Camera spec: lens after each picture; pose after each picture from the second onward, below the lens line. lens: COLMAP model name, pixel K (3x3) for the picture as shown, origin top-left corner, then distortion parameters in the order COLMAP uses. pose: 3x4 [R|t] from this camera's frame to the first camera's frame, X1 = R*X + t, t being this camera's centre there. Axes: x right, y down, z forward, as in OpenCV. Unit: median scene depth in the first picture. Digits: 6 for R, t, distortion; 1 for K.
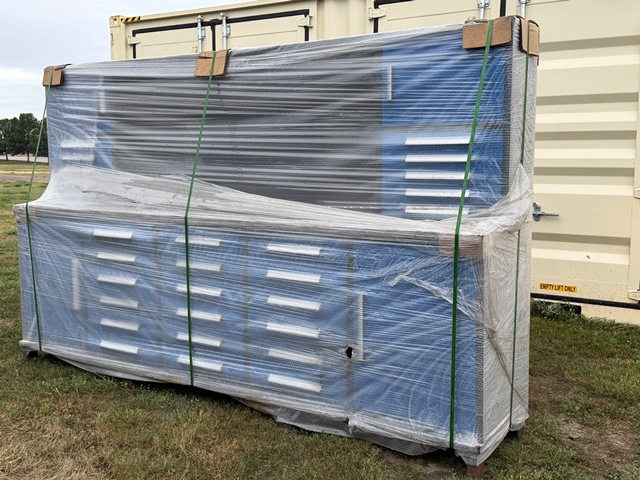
lens RADIAL K [[705.8, 0, 320.0], [0, 705.8, 240.0], [0, 0, 1]] dist [0.117105, -0.015806]
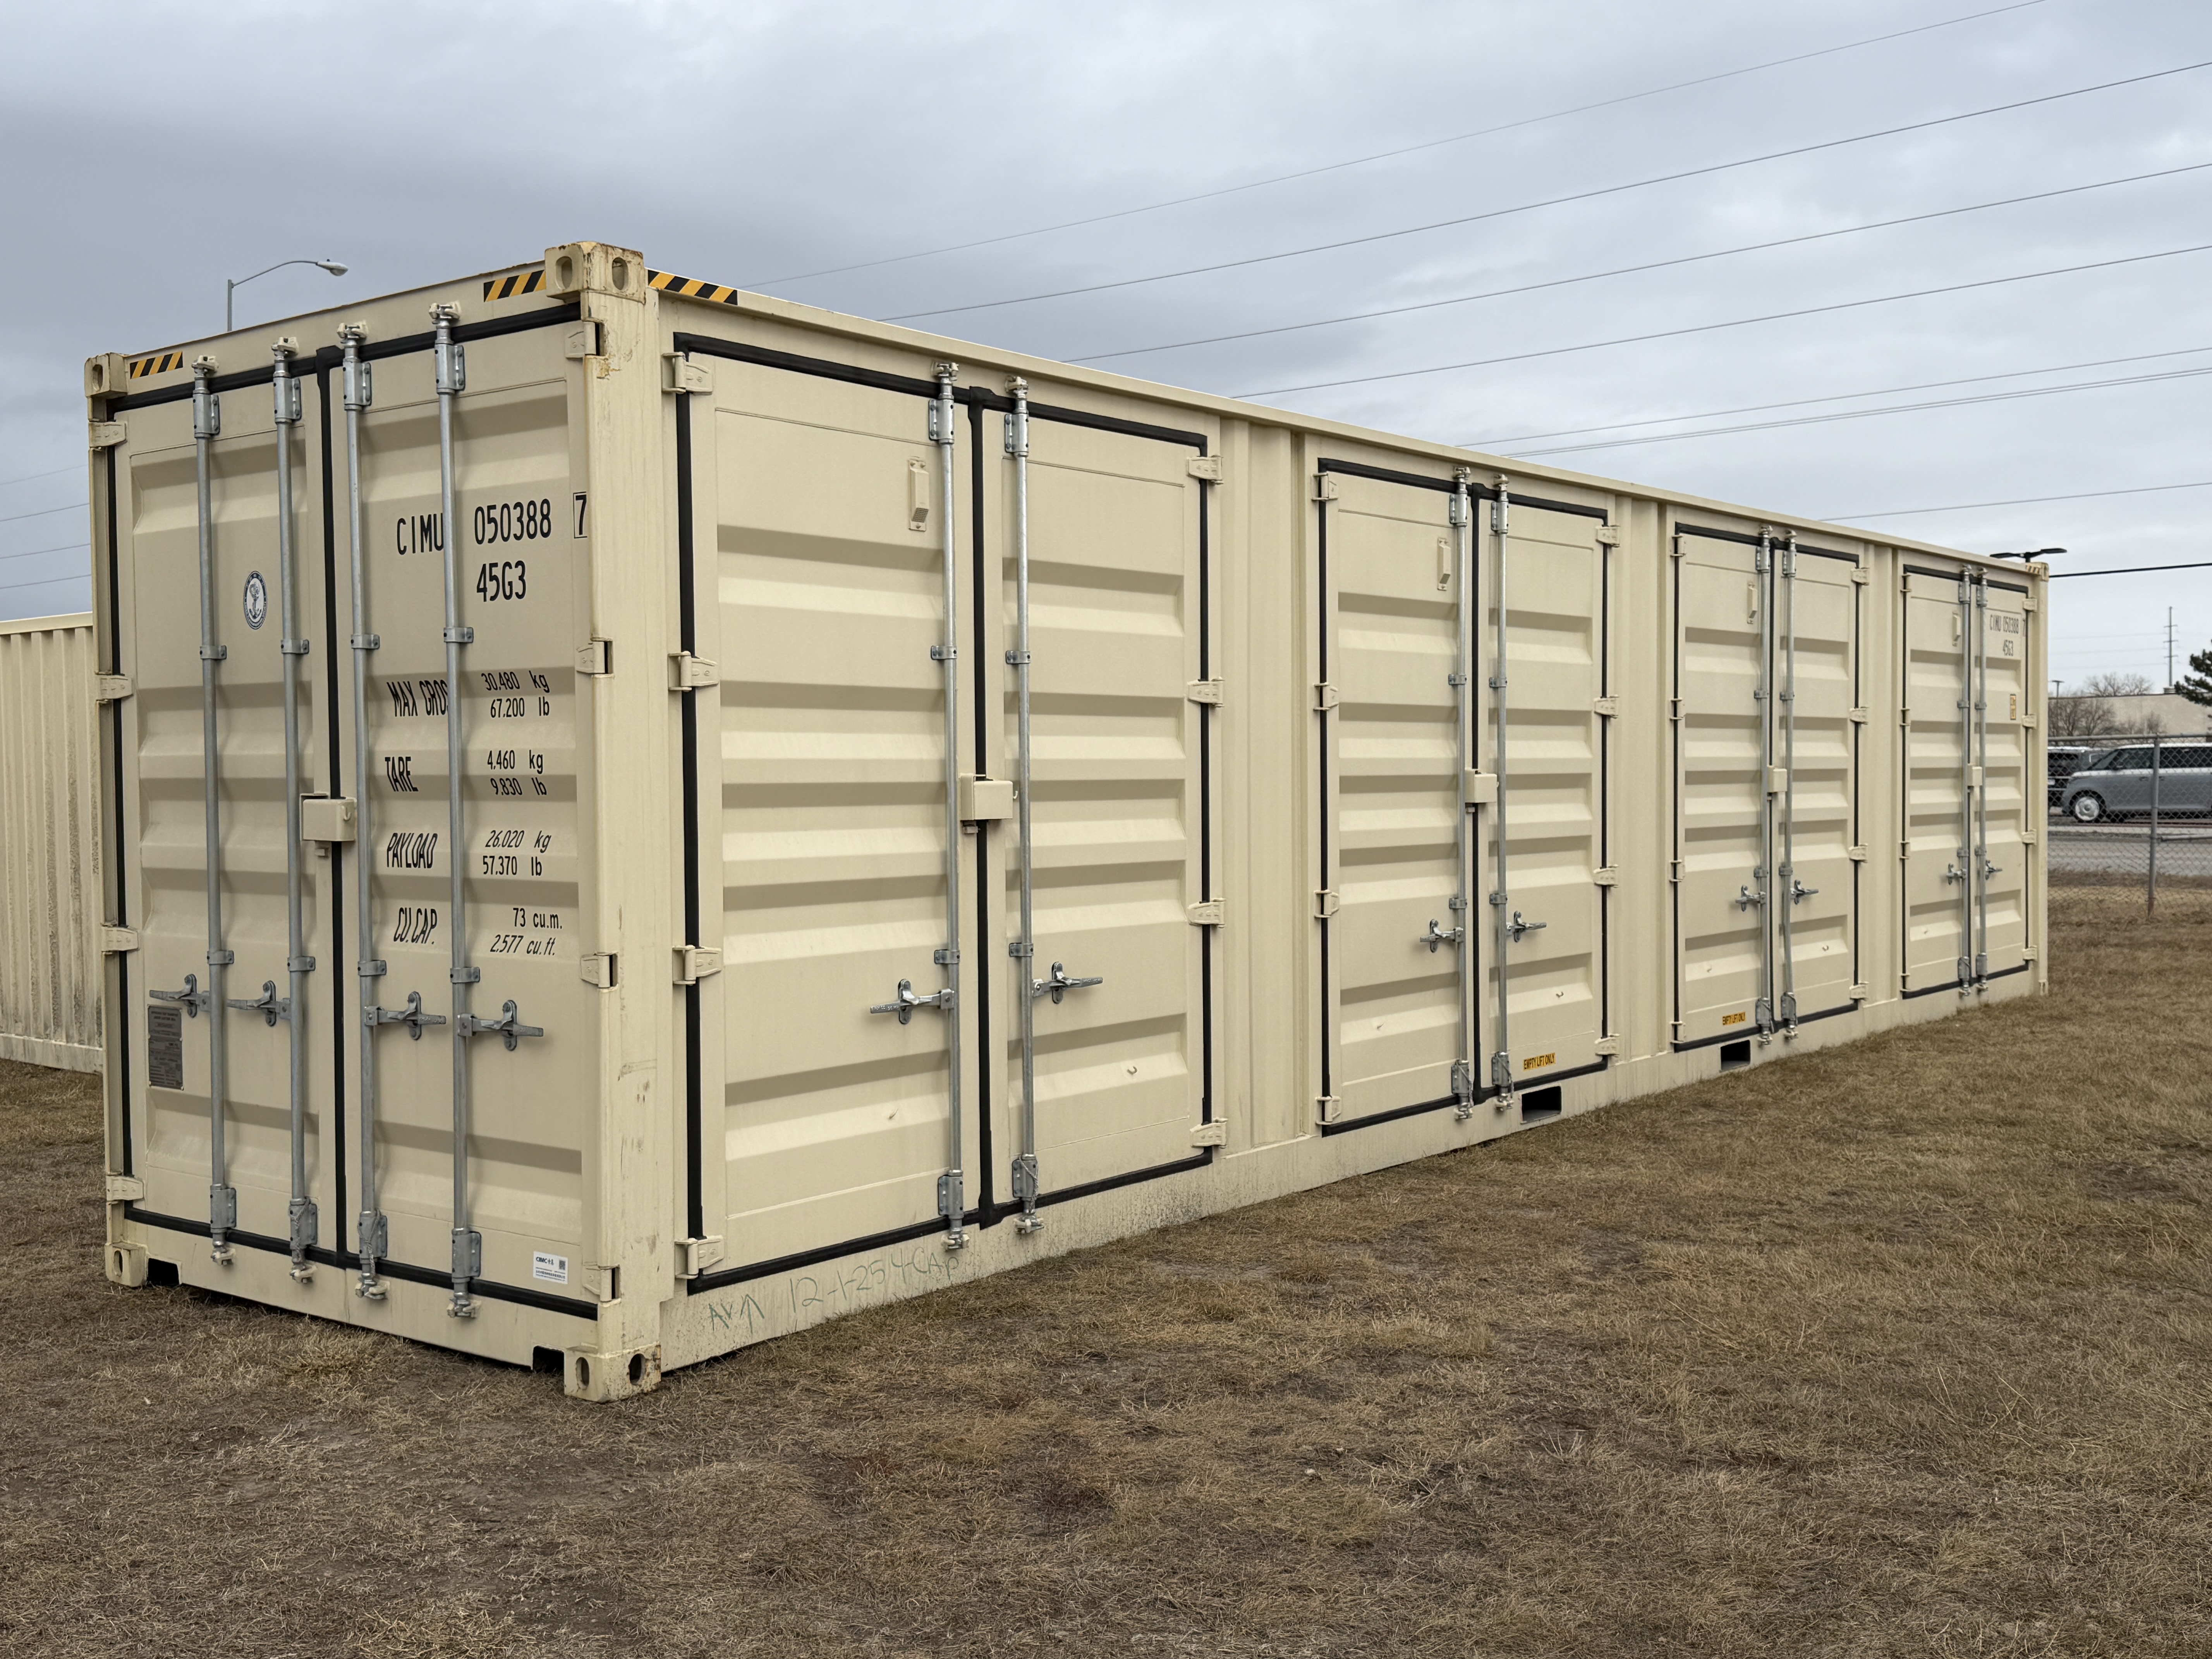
lens RADIAL K [[2146.9, 0, 1106.0], [0, 2146.9, 829.5], [0, 0, 1]] dist [0.095068, 0.003200]
pose [[0.098773, -0.015385, 0.994991, -0.962039], [0.155900, 0.987773, -0.000203, -0.114311], [-0.982822, 0.155139, 0.099964, 0.835568]]
